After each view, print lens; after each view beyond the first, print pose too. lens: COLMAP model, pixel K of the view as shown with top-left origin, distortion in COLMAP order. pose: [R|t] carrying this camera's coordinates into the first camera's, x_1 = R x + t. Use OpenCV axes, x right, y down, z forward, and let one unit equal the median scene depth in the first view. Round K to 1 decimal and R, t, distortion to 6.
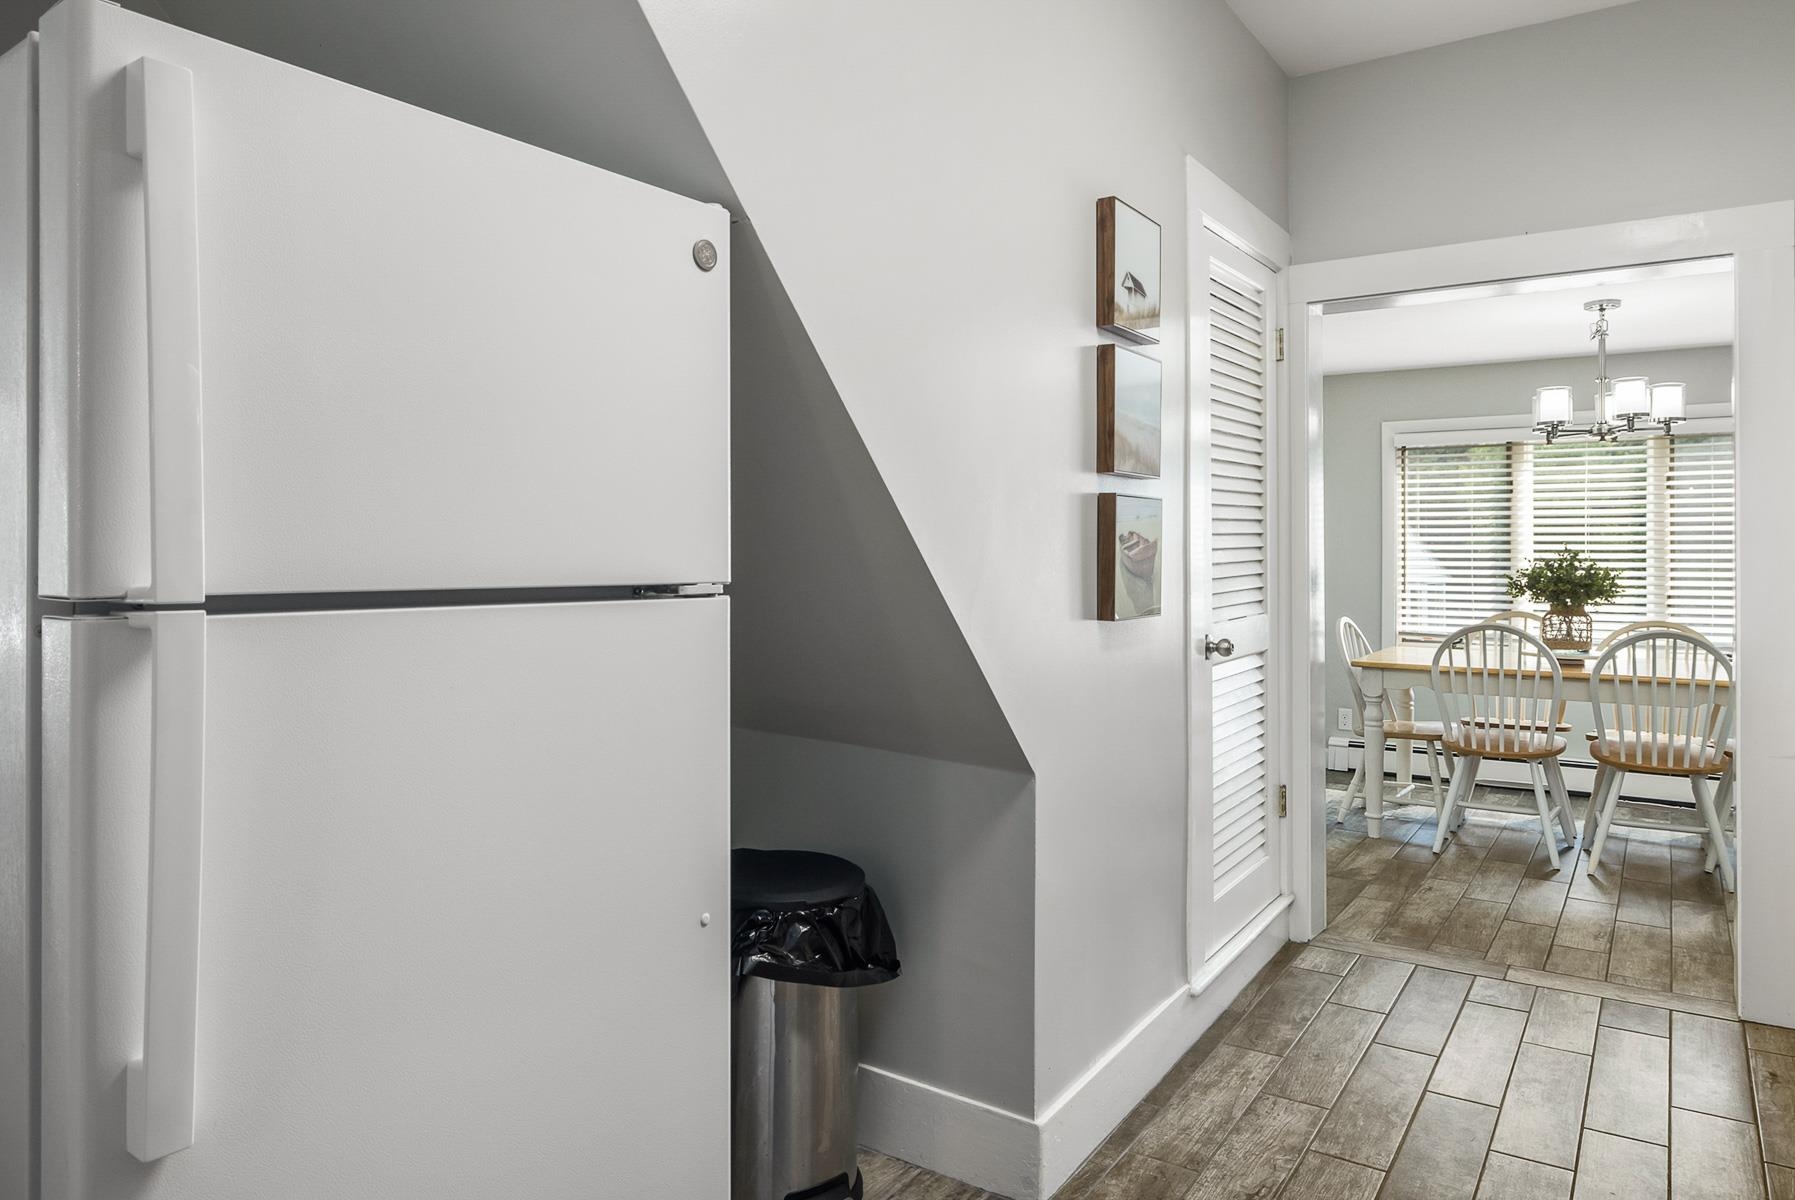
lens RADIAL K [[1160.9, 0, 896.8], [0, 1160.9, 557.3], [0, 0, 1]] dist [0.003008, -0.001536]
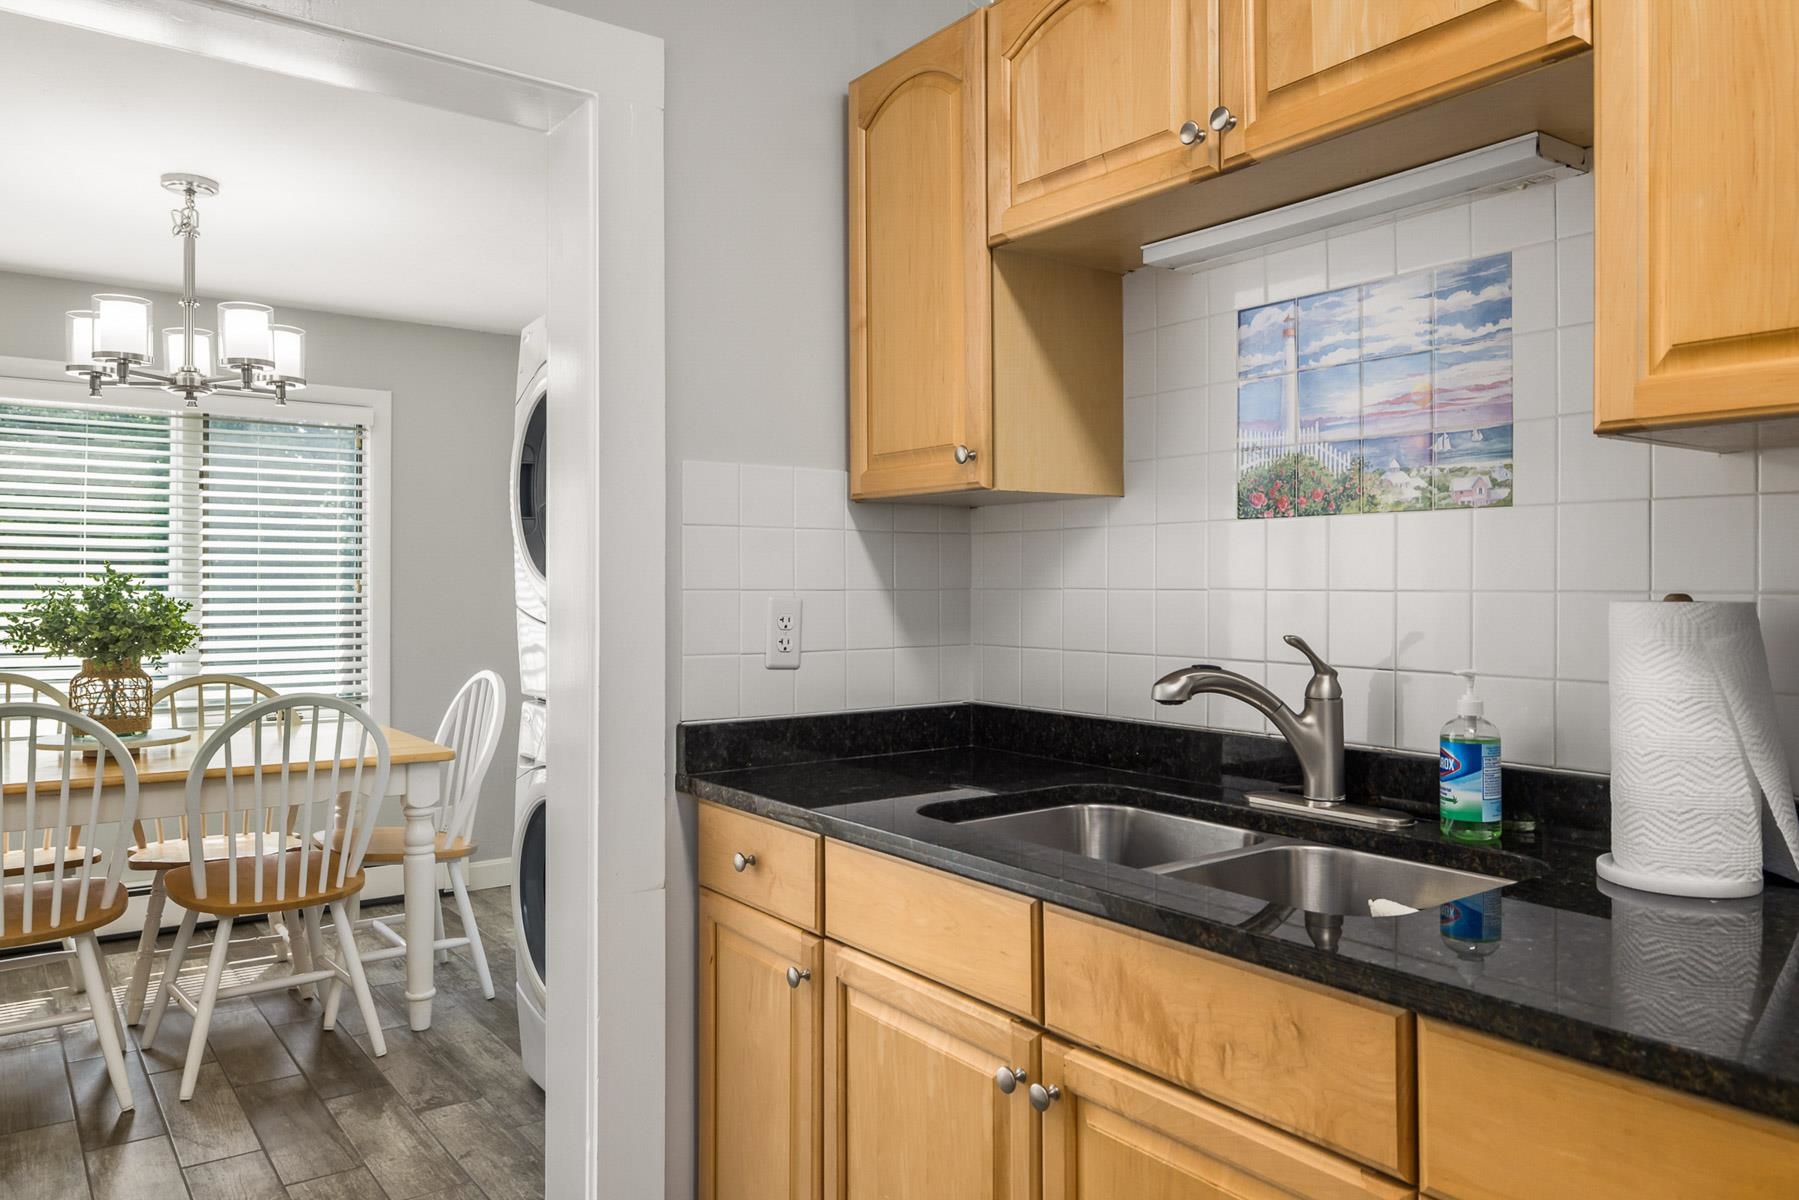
lens RADIAL K [[1252.9, 0, 899.5], [0, 1252.9, 584.5], [0, 0, 1]] dist [0.006732, -0.009212]
pose [[0.333139, -0.000110, 0.942878, 0.091006], [0.000444, 1.000000, -0.000041, 0.000964], [-0.942878, 0.000432, 0.333139, 0.406718]]
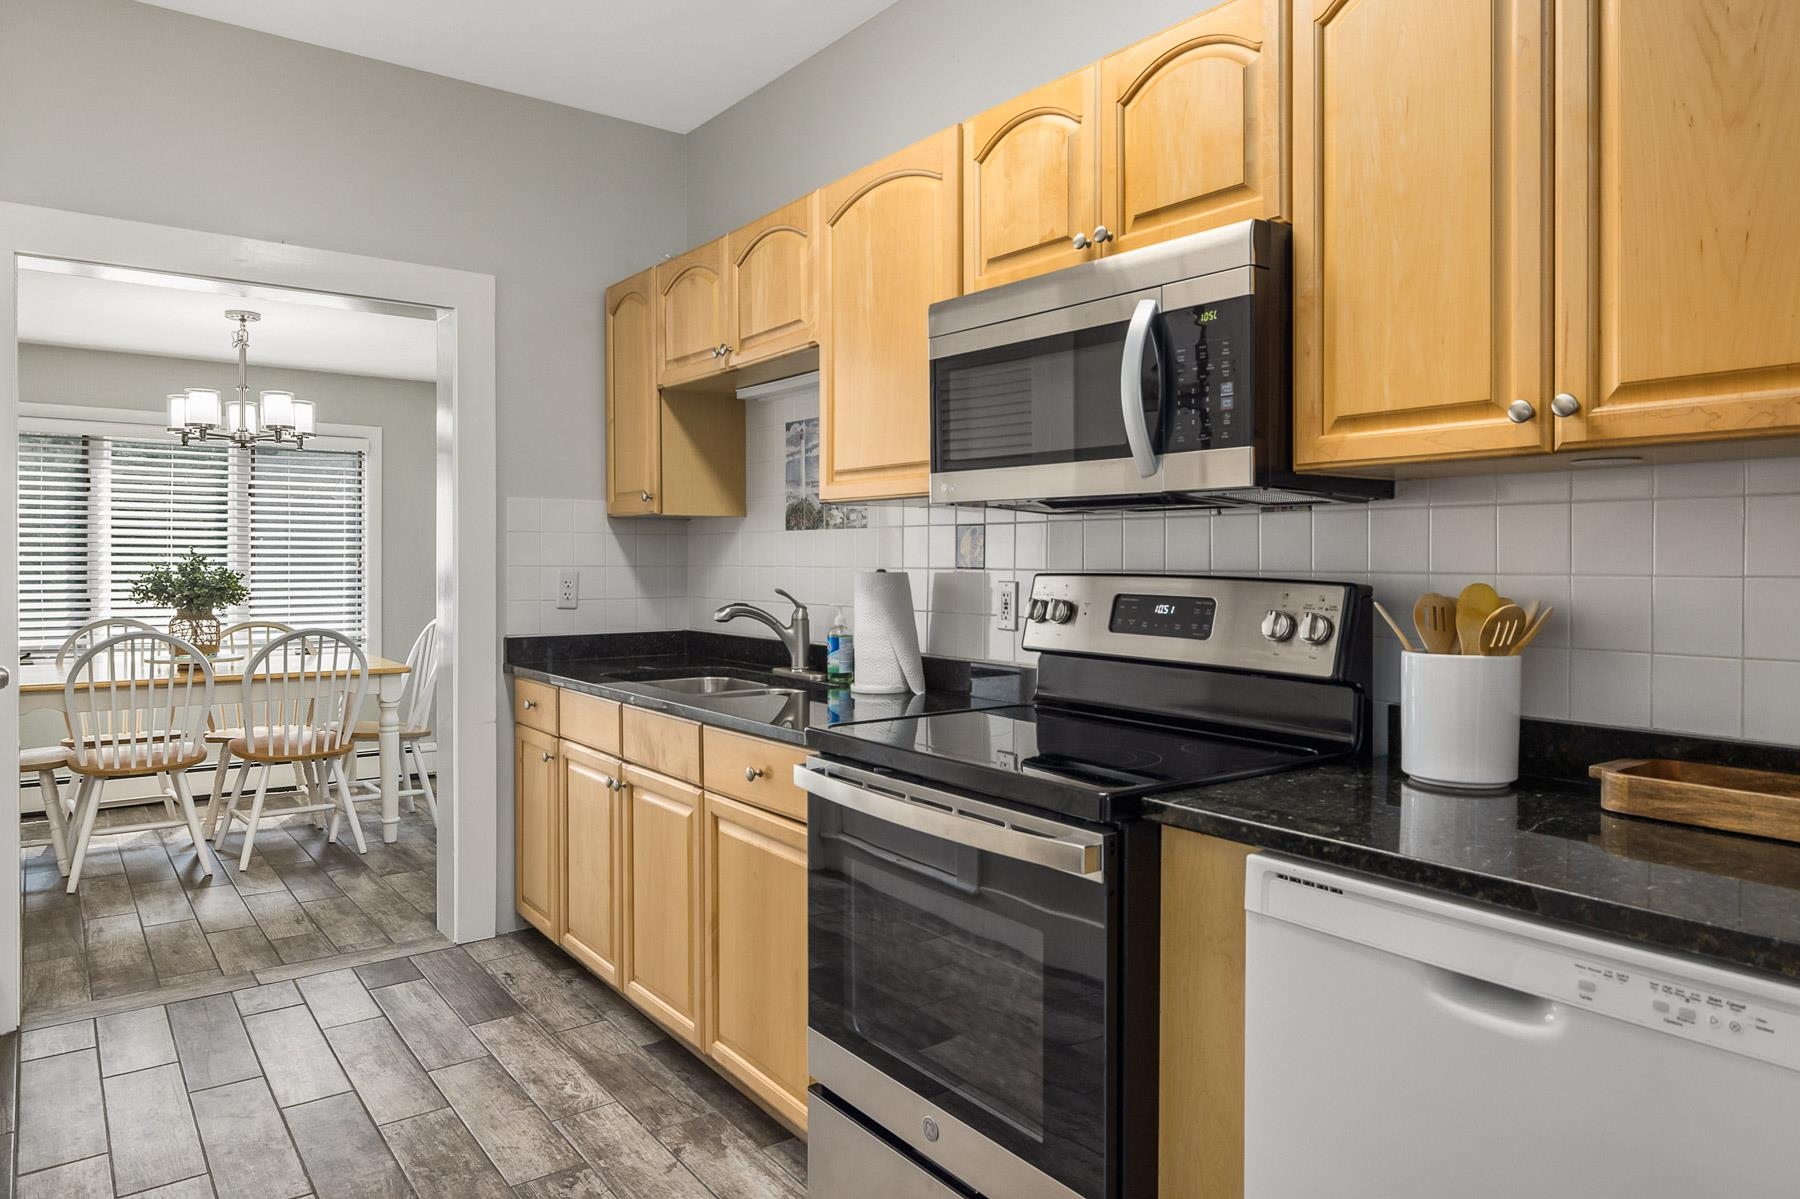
lens RADIAL K [[1164.1, 0, 898.6], [0, 1164.1, 571.5], [0, 0, 1]] dist [0.003008, -0.001536]
pose [[0.331174, -0.008851, 0.943528, -0.173760], [-0.001101, 0.999952, 0.009767, -0.001688], [-0.943569, -0.004273, 0.331148, 0.111371]]
